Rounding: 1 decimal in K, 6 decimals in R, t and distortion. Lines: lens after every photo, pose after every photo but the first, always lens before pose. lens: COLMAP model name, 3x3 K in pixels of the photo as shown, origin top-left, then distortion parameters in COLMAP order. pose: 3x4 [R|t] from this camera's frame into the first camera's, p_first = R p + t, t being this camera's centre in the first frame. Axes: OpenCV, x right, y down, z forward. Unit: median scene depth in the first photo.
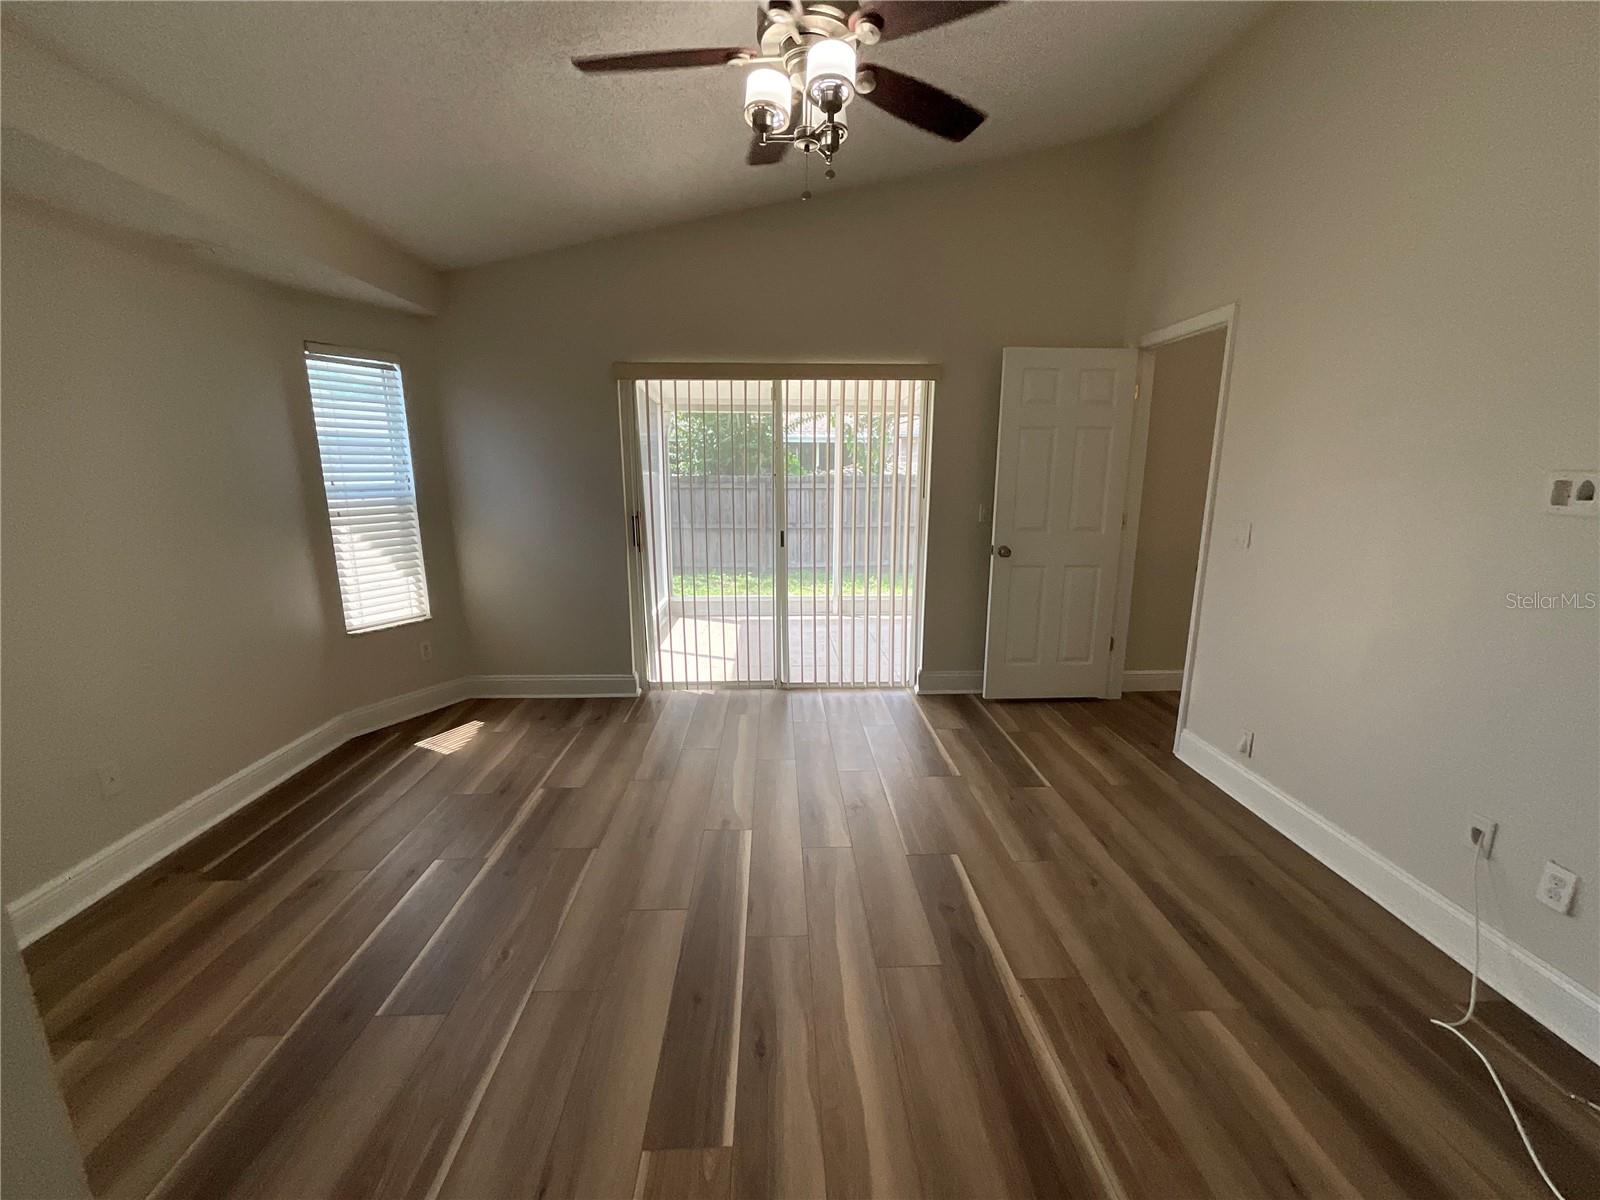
lens RADIAL K [[649.5, 0, 802.5], [0, 649.5, 597.9], [0, 0, 1]] dist [0.002796, -0.000541]
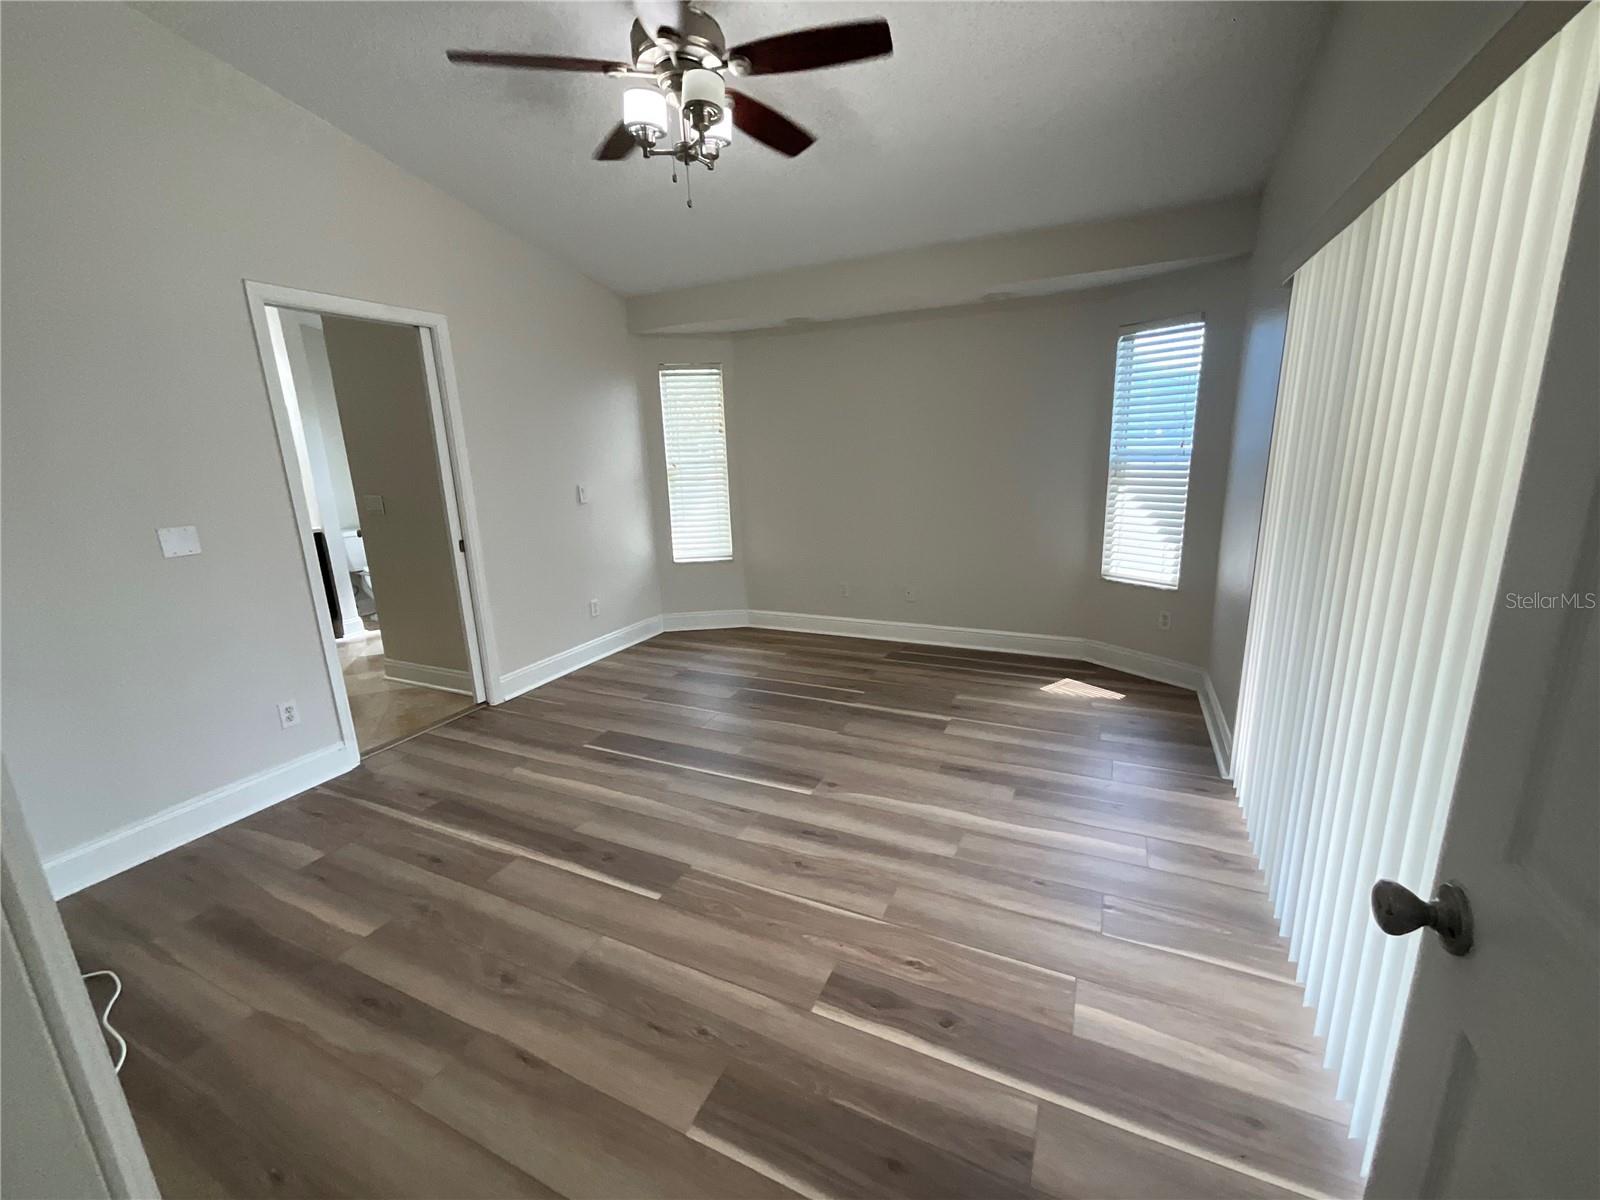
lens RADIAL K [[649.5, 0, 801.6], [0, 649.5, 603.2], [0, 0, 1]] dist [0.002796, -0.000541]
pose [[-0.461736, 0.222611, -0.858630, 0.726990], [-0.142665, 0.936756, 0.319585, -0.252635], [0.875470, 0.270060, -0.400775, 1.272910]]
